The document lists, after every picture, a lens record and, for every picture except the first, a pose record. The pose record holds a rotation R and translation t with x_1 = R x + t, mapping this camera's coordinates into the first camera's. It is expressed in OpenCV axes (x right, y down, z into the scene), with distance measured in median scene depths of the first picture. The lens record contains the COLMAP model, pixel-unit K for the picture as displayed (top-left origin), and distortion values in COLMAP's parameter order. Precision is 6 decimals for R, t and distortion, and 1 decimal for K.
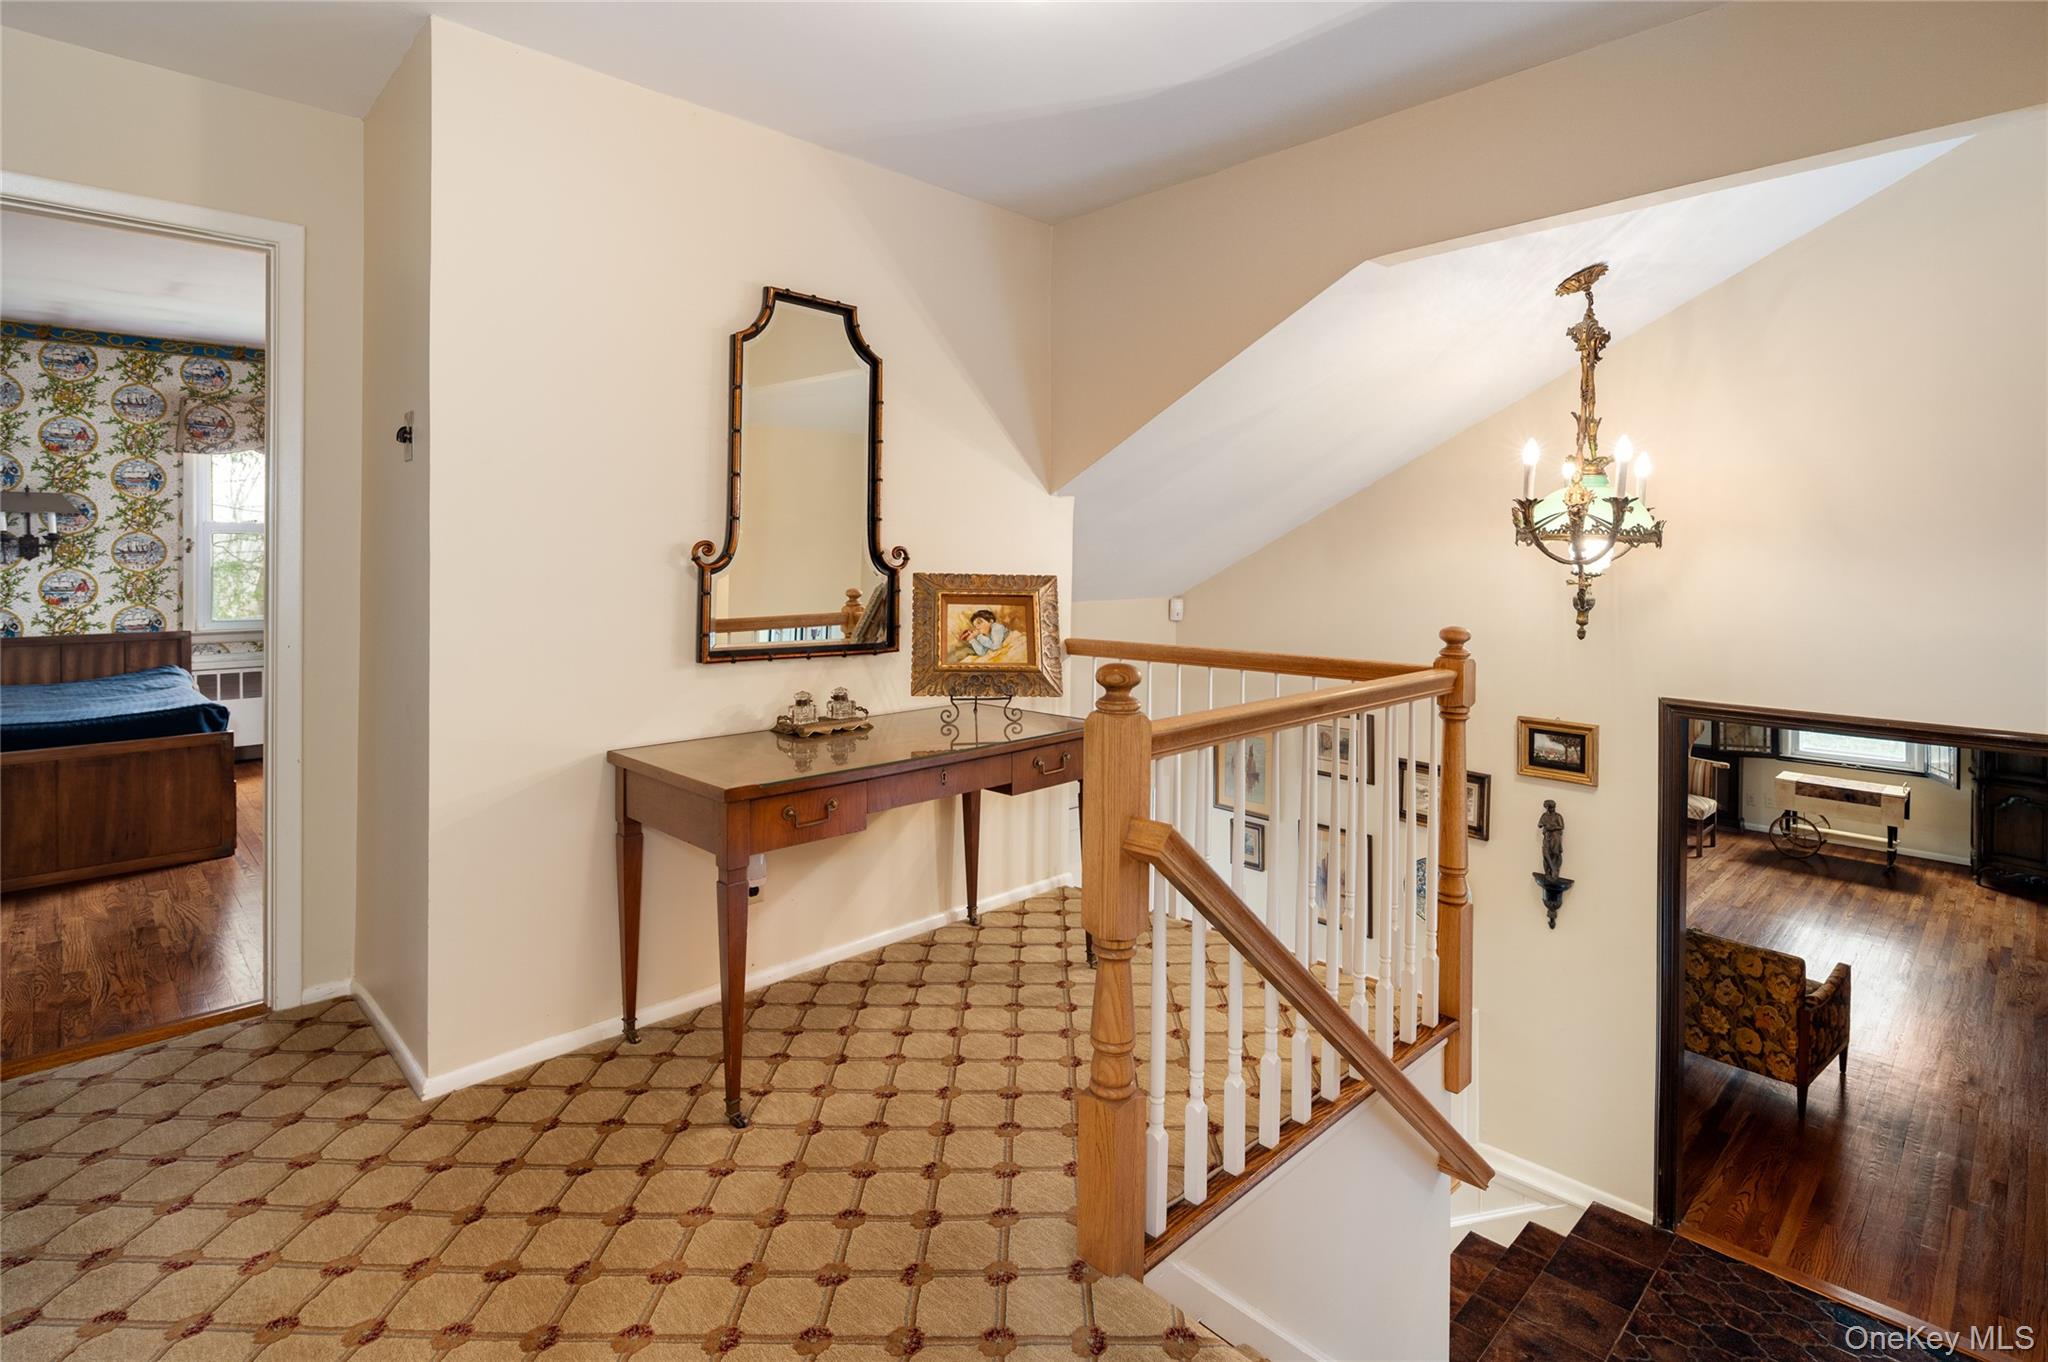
lens RADIAL K [[1009.0, 0, 1026.0], [0, 1009.0, 561.8], [0, 0, 1]] dist [0.003336, -0.001309]
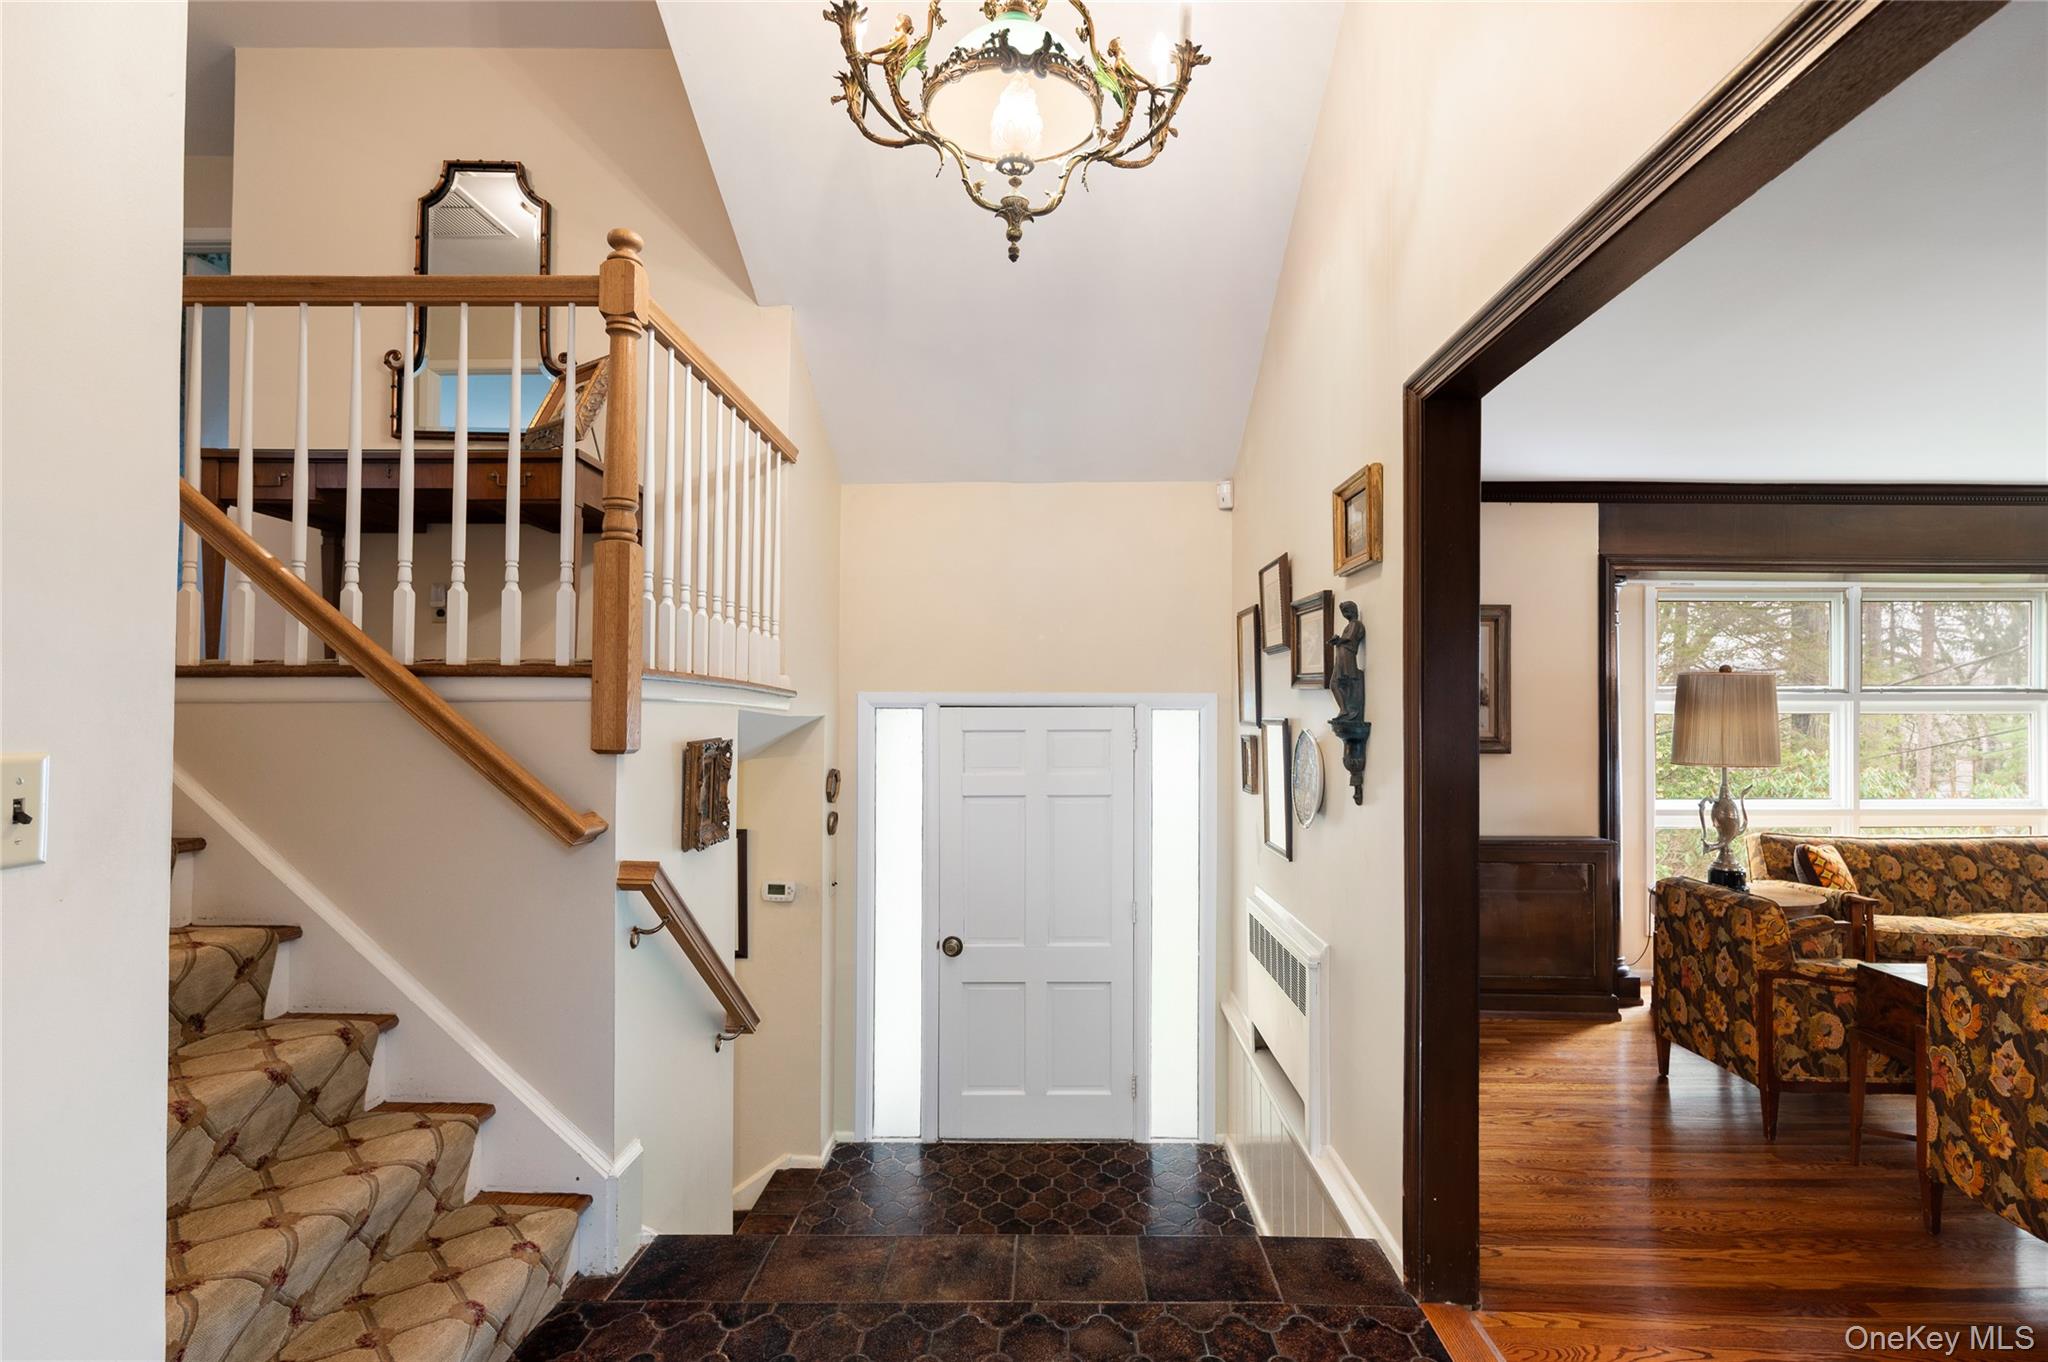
lens RADIAL K [[1009.0, 0, 1028.8], [0, 1009.0, 687.6], [0, 0, 1]] dist [0.003336, -0.001309]
pose [[0.717465, -0.019336, -0.696326, 1.040051], [-0.006136, 0.999400, -0.034074, 0.398118], [0.696567, 0.028720, 0.716917, 0.506071]]
